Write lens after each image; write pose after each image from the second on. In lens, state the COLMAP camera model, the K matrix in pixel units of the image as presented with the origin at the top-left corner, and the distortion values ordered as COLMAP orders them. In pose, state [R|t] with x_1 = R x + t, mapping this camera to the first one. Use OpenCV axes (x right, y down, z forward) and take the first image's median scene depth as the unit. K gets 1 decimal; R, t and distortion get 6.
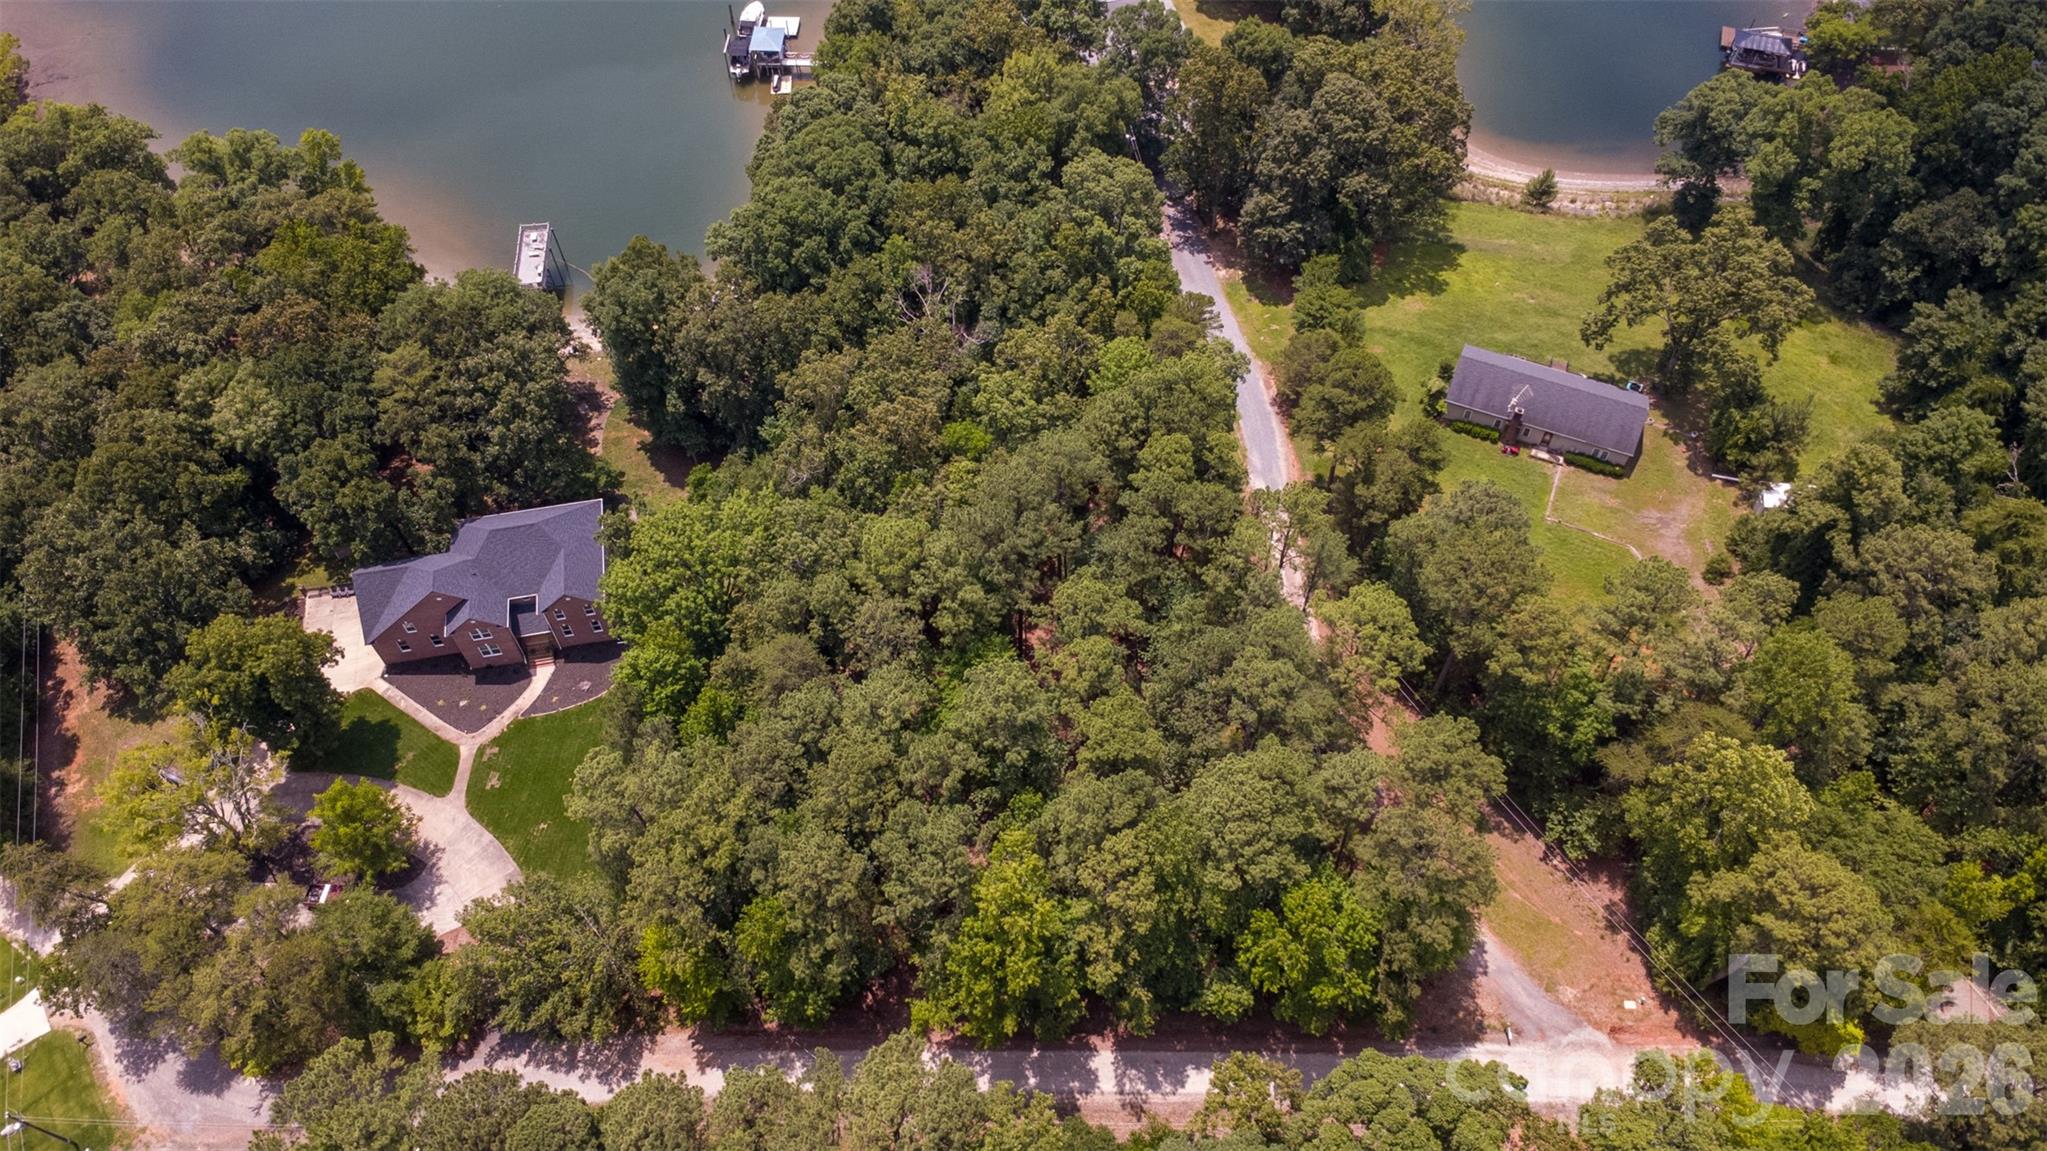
lens RADIAL K [[1441.5, 0, 1028.3], [0, 1441.5, 577.4], [0, 0, 1]] dist [0.030595, -0.041560]
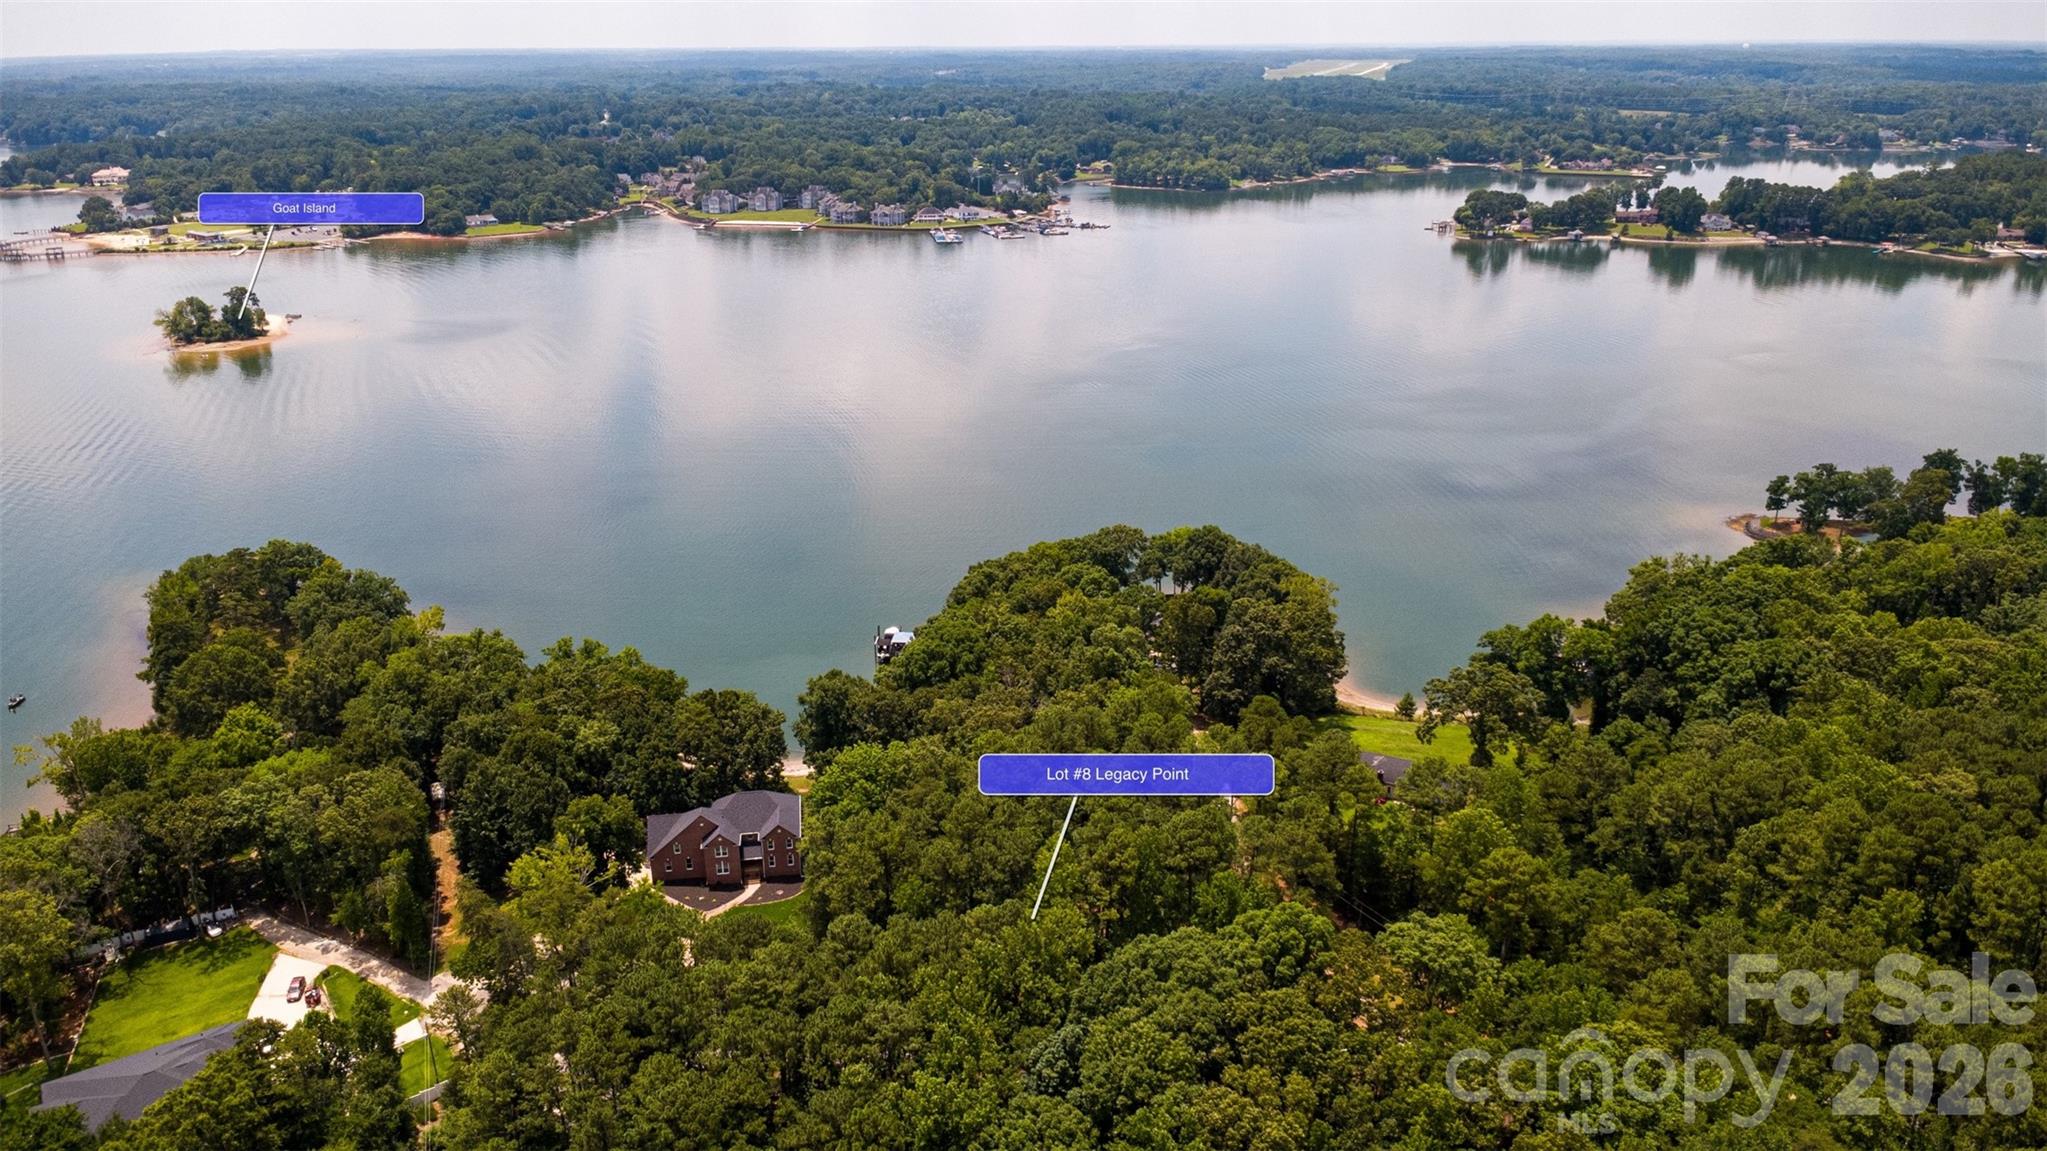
lens RADIAL K [[1441.5, 0, 1028.3], [0, 1441.5, 577.4], [0, 0, 1]] dist [0.030595, -0.041560]
pose [[0.999289, 0.015461, -0.034381, 0.007664], [-0.032067, 0.828110, -0.559648, 0.650120], [0.019819, 0.560353, 0.828017, -0.462585]]
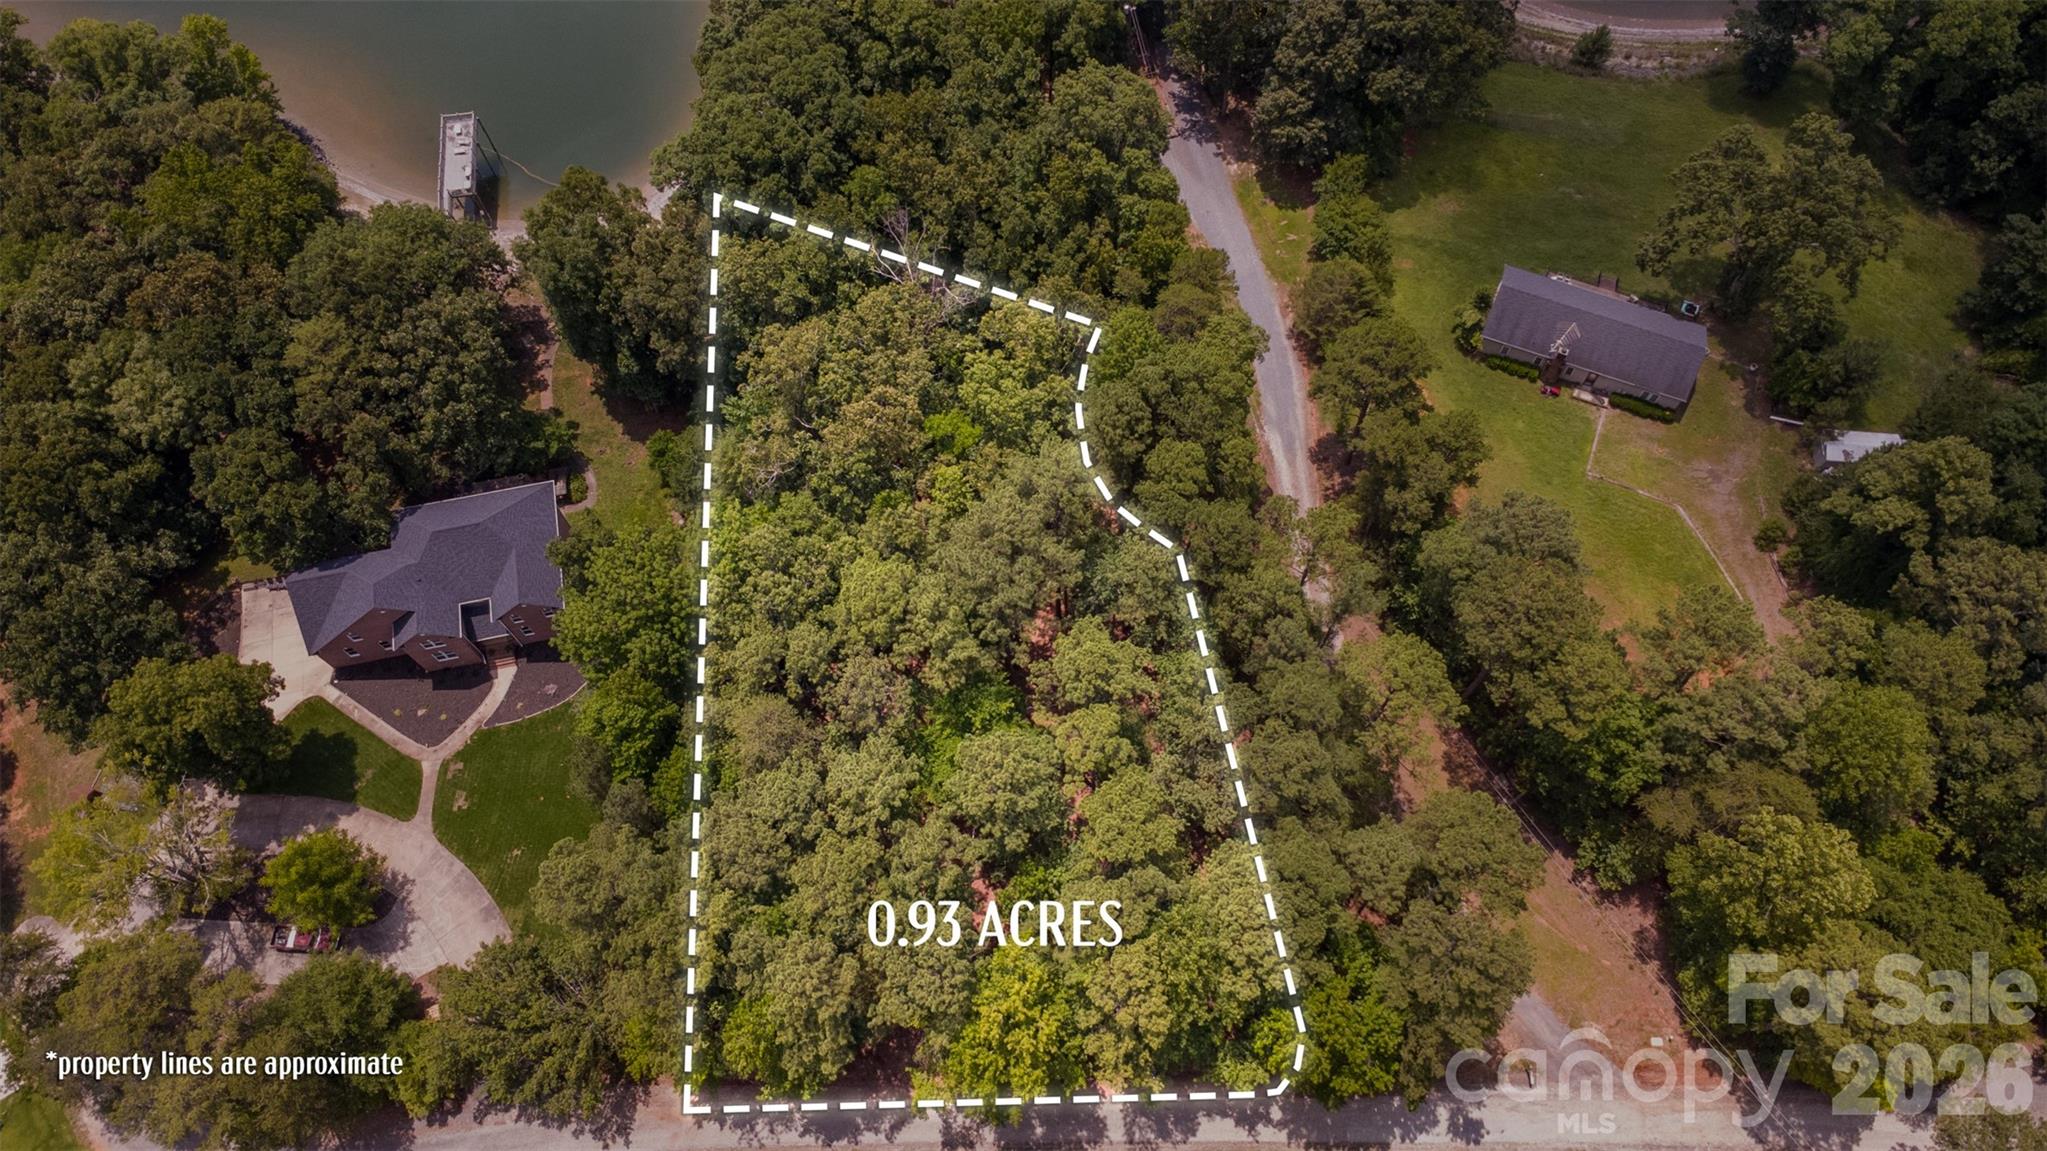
lens RADIAL K [[1441.8, 0, 1028.9], [0, 1441.8, 580.6], [0, 0, 1]] dist [0.043507, -0.065689]
pose [[0.999811, -0.019077, 0.003696, -0.000440], [0.018035, 0.981823, 0.188939, -0.164466], [-0.007233, -0.188837, 0.981982, 0.093449]]
